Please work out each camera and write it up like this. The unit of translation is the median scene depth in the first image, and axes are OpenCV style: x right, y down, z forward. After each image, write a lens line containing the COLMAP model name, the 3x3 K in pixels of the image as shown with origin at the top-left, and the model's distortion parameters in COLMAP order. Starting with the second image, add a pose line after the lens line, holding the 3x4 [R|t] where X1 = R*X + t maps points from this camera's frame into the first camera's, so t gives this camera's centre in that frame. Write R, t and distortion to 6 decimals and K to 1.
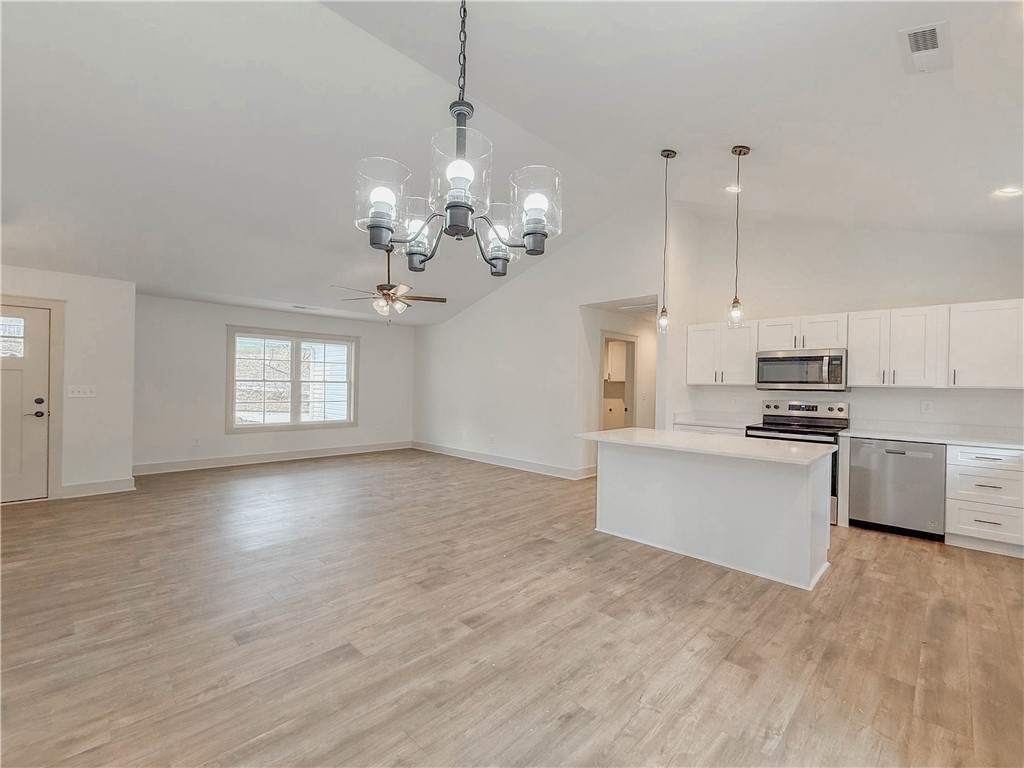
lens RADIAL K [[449.3, 0, 507.9], [0, 449.3, 385.5], [0, 0, 1]] dist [-0.000324, -0.000143]
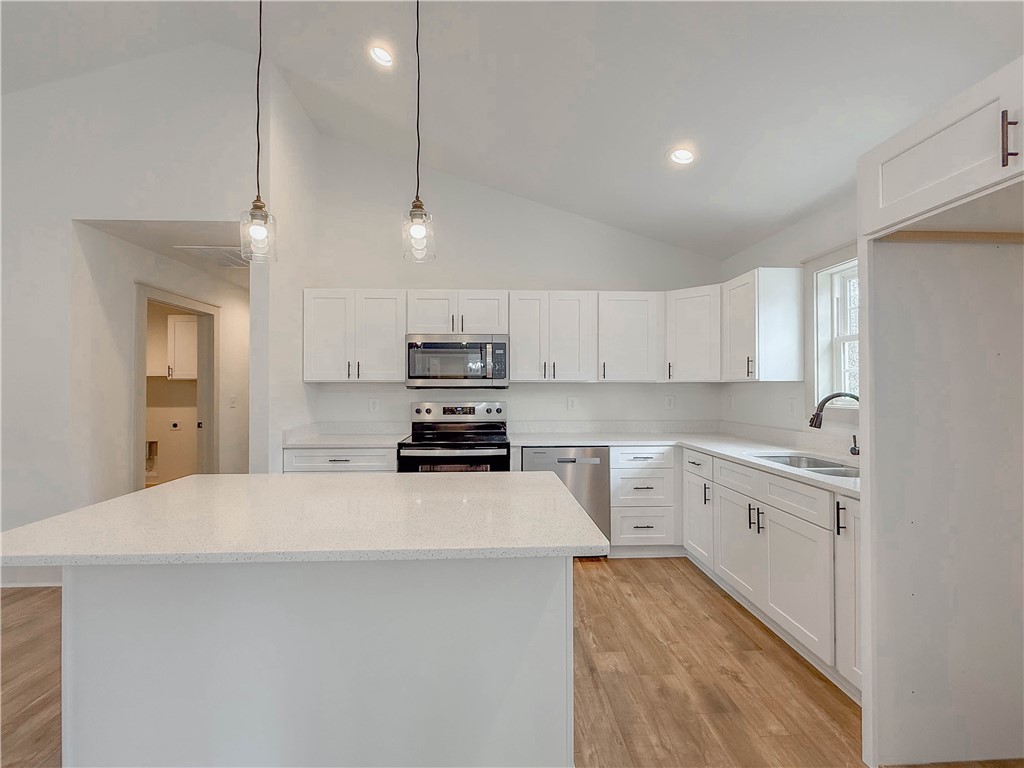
lens RADIAL K [[449.3, 0, 507.9], [0, 449.3, 385.5], [0, 0, 1]] dist [-0.000324, -0.000143]
pose [[0.677231, -0.013772, 0.735642, 0.157705], [0.014187, 0.999883, 0.005658, 0.003593], [-0.735634, 0.006605, 0.677347, 0.444063]]
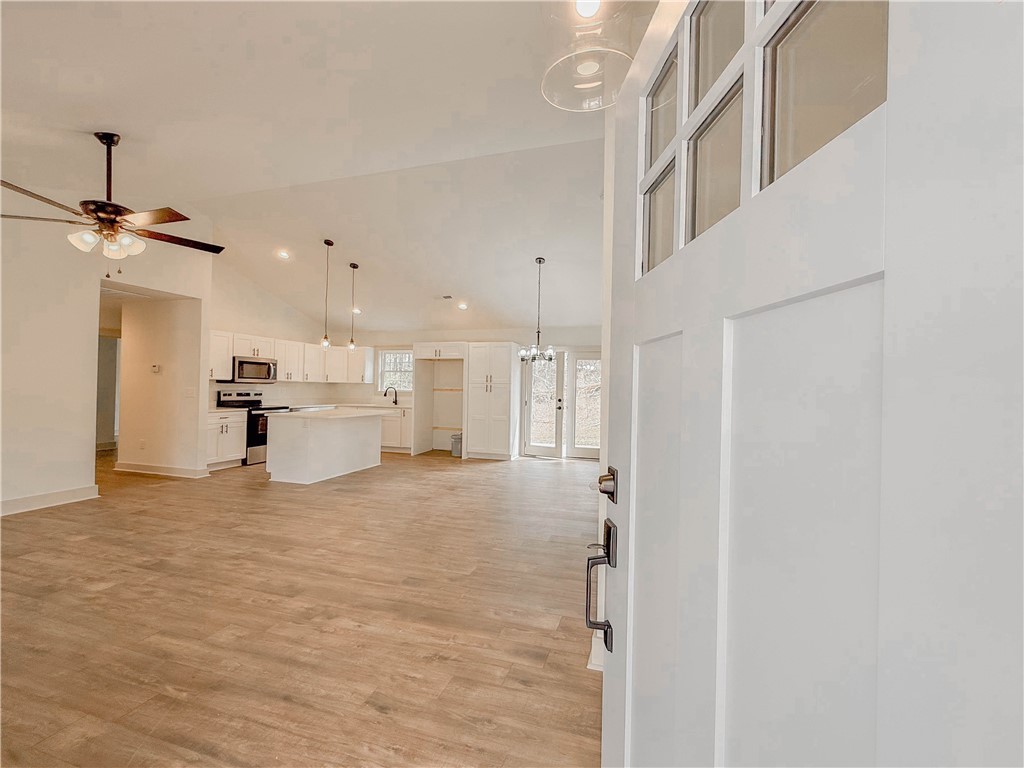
lens RADIAL K [[449.3, 0, 507.9], [0, 449.3, 385.5], [0, 0, 1]] dist [-0.000324, -0.000143]
pose [[-0.454703, -0.016453, 0.890491, -1.181355], [-0.021140, 0.999747, 0.007677, -0.012646], [-0.890392, -0.015335, -0.454936, 0.952333]]
